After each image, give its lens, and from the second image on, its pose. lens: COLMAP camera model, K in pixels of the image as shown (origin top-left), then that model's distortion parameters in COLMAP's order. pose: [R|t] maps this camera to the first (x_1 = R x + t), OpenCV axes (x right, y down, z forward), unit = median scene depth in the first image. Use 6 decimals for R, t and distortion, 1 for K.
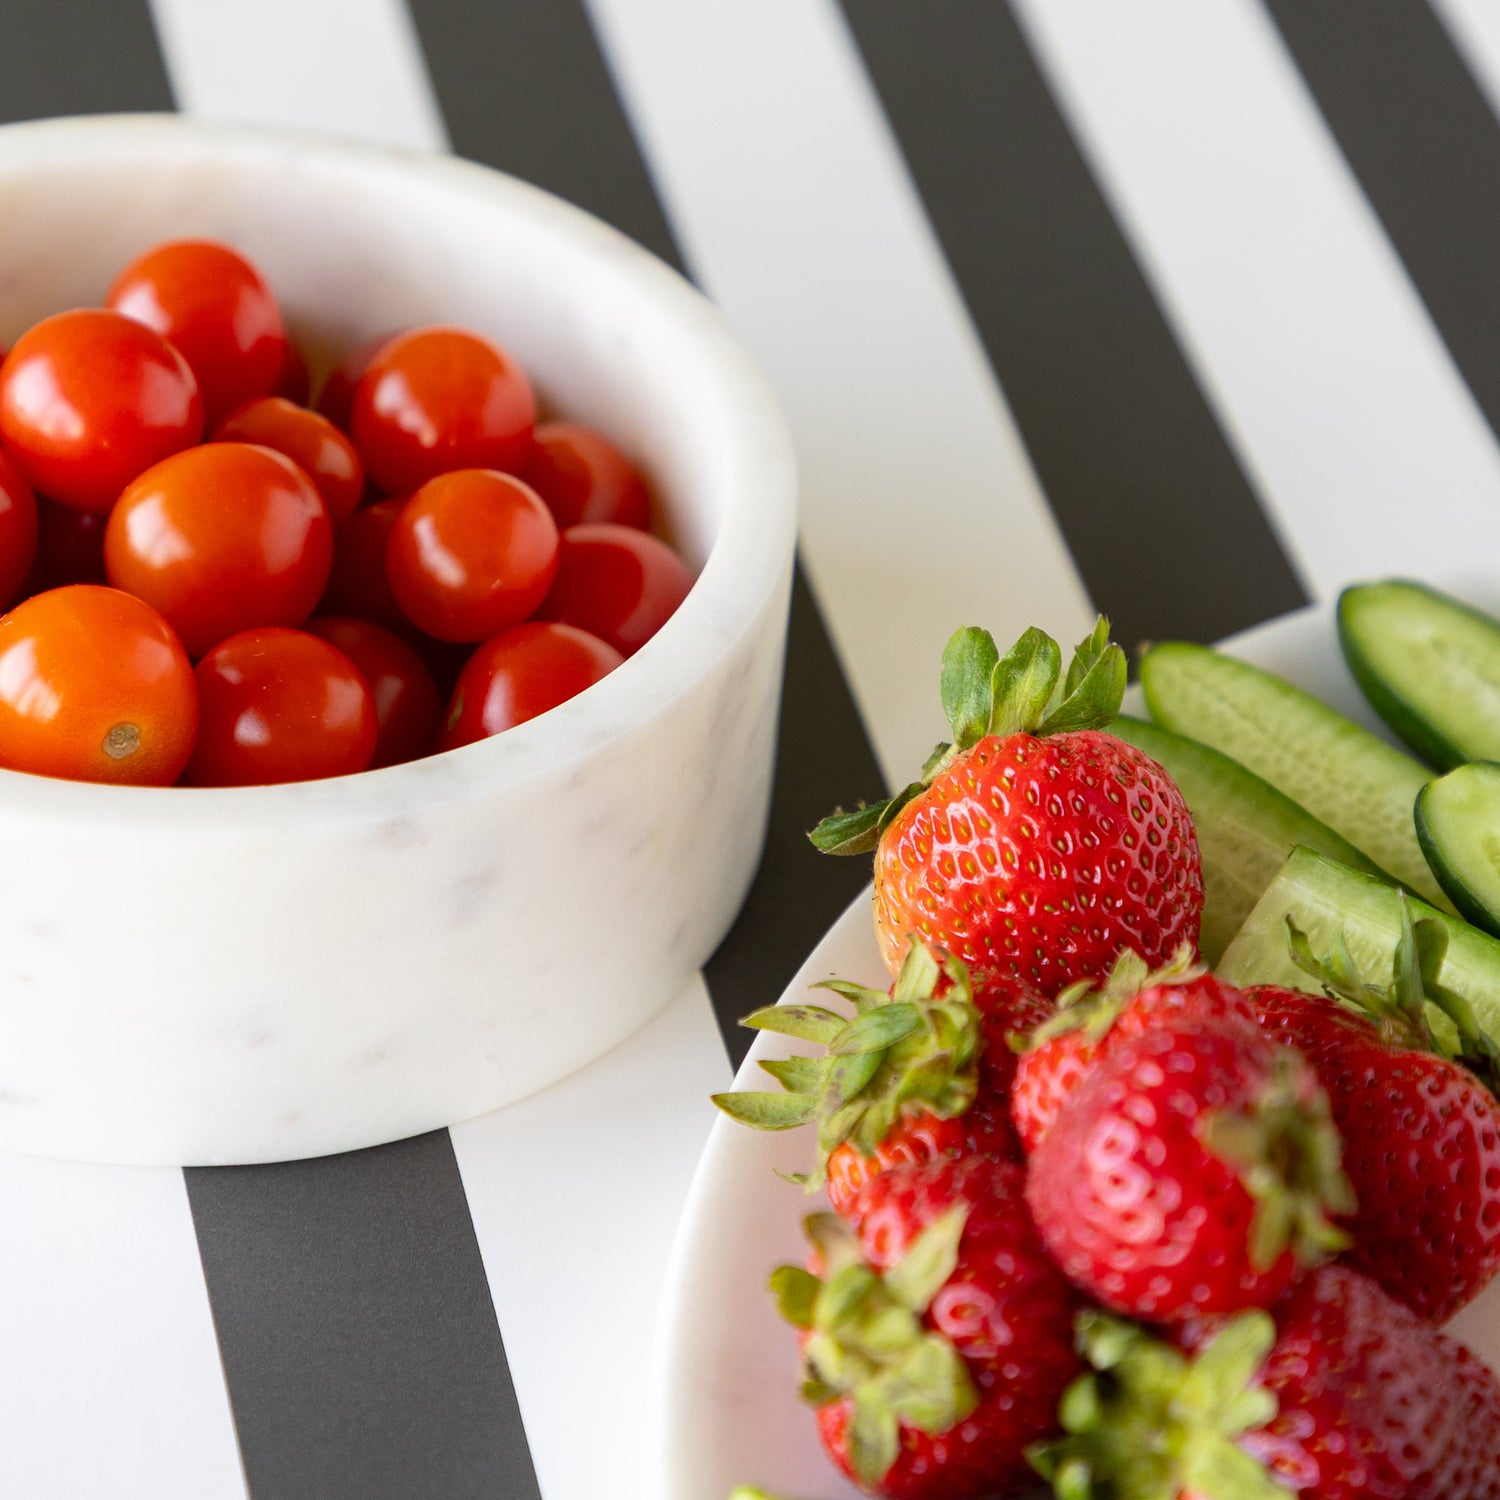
lens RADIAL K [[5047.8, 0, 750.0], [0, 5047.8, 750.0], [0, 0, 1]] dist [-0.015003, -0.442033]
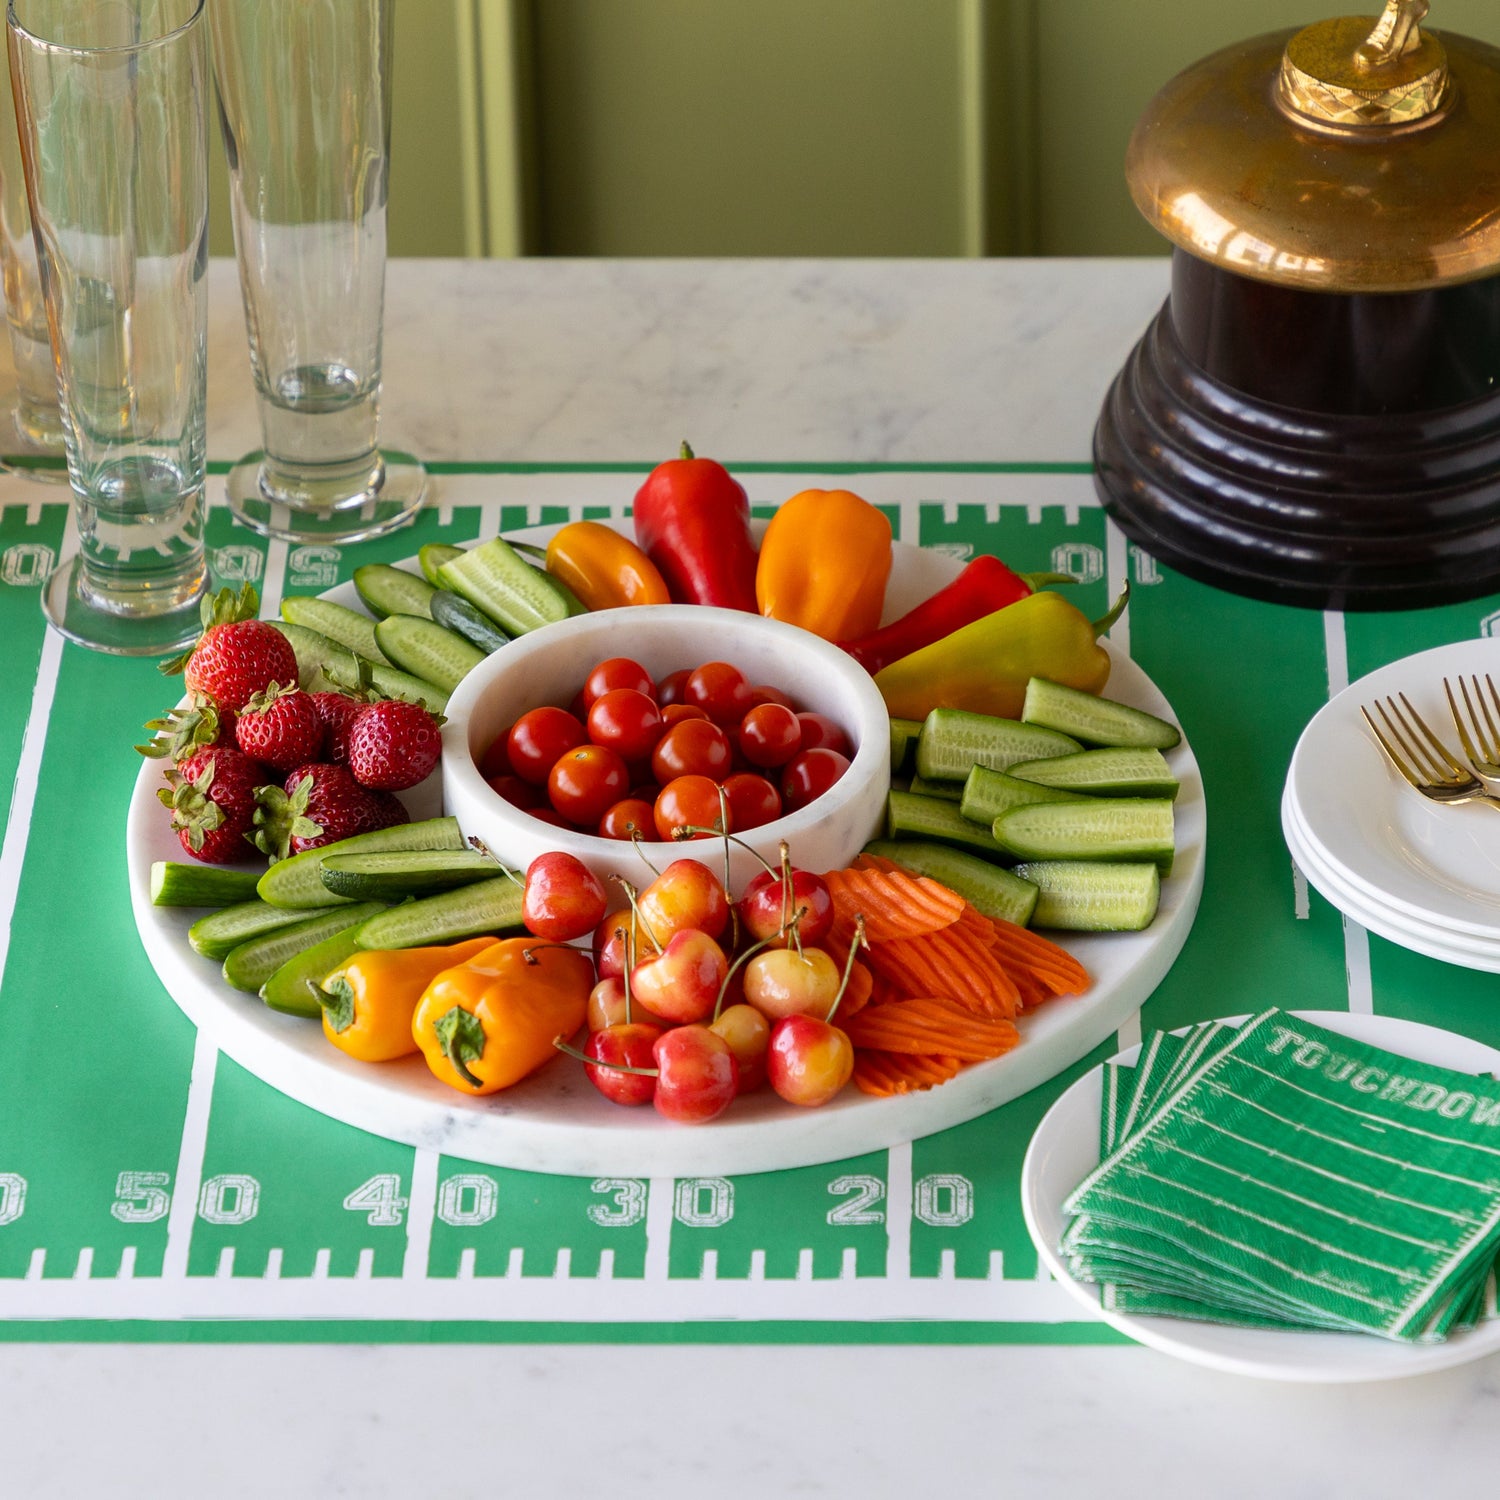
lens RADIAL K [[8282.5, 0, 750.0], [0, 8282.5, 750.0], [0, 0, 1]] dist [-0.084035, 0.336326]
pose [[0.990392, -0.134097, 0.033794, 0.200080], [0.136116, 0.988426, -0.066985, 0.477459], [-0.024421, 0.070941, 0.997182, -4.196887]]
